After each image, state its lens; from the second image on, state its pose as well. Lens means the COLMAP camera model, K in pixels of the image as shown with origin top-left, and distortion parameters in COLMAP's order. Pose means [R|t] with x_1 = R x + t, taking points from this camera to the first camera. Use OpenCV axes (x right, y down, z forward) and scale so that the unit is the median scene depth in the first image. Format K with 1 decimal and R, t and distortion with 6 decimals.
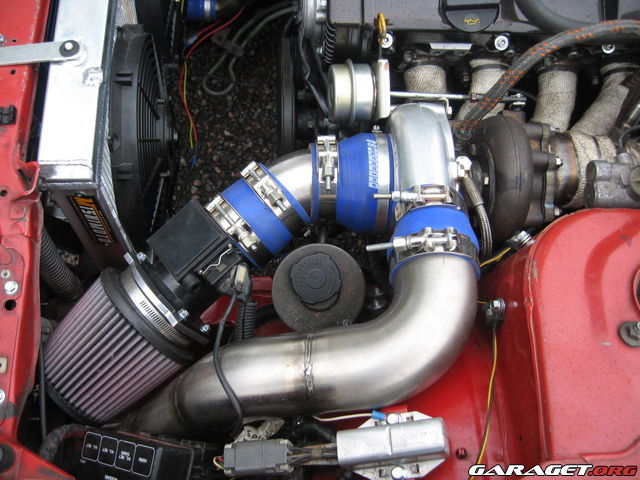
lens RADIAL K [[698.7, 0, 322.5], [0, 698.7, 254.3], [0, 0, 1]] dist [-0.145837, 0.115112]
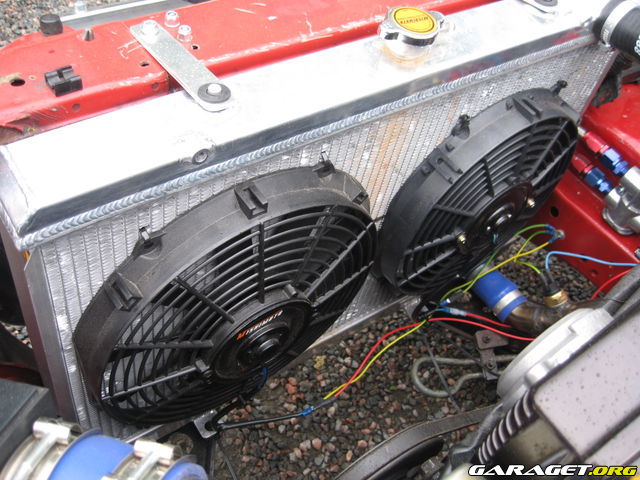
lens RADIAL K [[698.7, 0, 322.5], [0, 698.7, 254.3], [0, 0, 1]] dist [-0.145837, 0.115112]
pose [[0.553120, 0.672535, -0.491685, 0.085921], [-0.814862, 0.559561, -0.151300, -0.211577], [0.173373, 0.484343, 0.857528, 0.566025]]
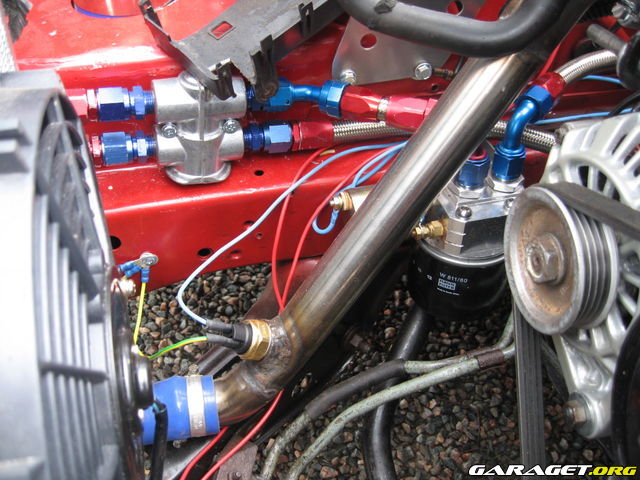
lens RADIAL K [[698.7, 0, 322.5], [0, 698.7, 254.3], [0, 0, 1]] dist [-0.145837, 0.115112]
pose [[0.984067, -0.122398, 0.128958, -0.233916], [0.160132, 0.925325, -0.343701, -0.510498], [-0.077259, 0.358876, 0.930182, 1.029767]]
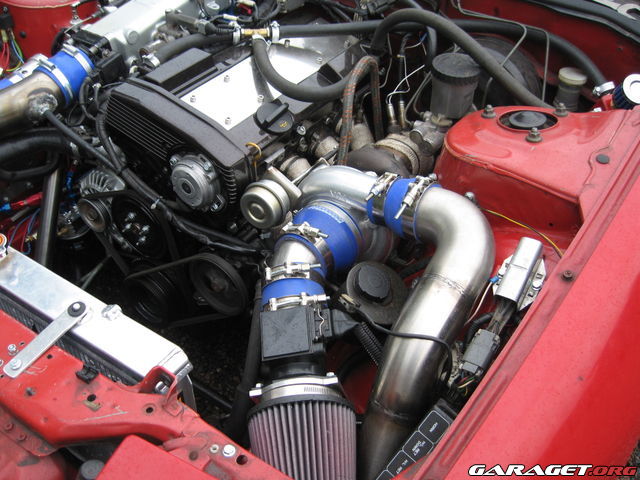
lens RADIAL K [[698.7, 0, 322.5], [0, 698.7, 254.3], [0, 0, 1]] dist [-0.145837, 0.115112]
pose [[0.588008, -0.571844, 0.572050, -0.741482], [0.756430, 0.639237, -0.138525, 0.102518], [-0.286461, 0.514170, 0.808436, -0.074200]]
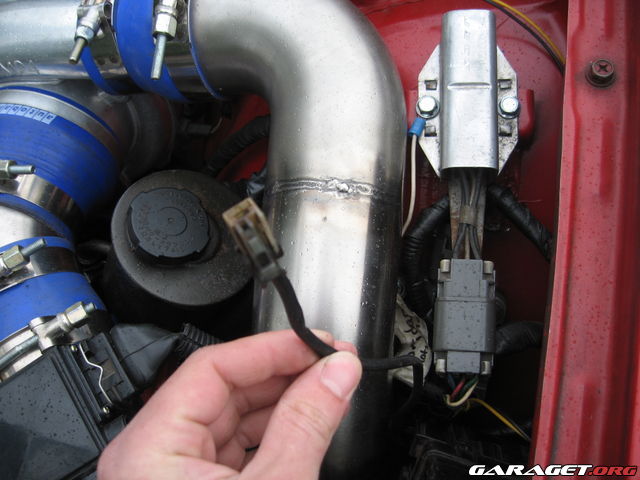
lens RADIAL K [[698.7, 0, 322.5], [0, 698.7, 254.3], [0, 0, 1]] dist [-0.145837, 0.115112]
pose [[0.155959, -0.883798, 0.441111, -0.259236], [0.938642, 0.271680, 0.212465, 0.035261], [-0.307617, 0.380909, 0.871940, 0.406114]]
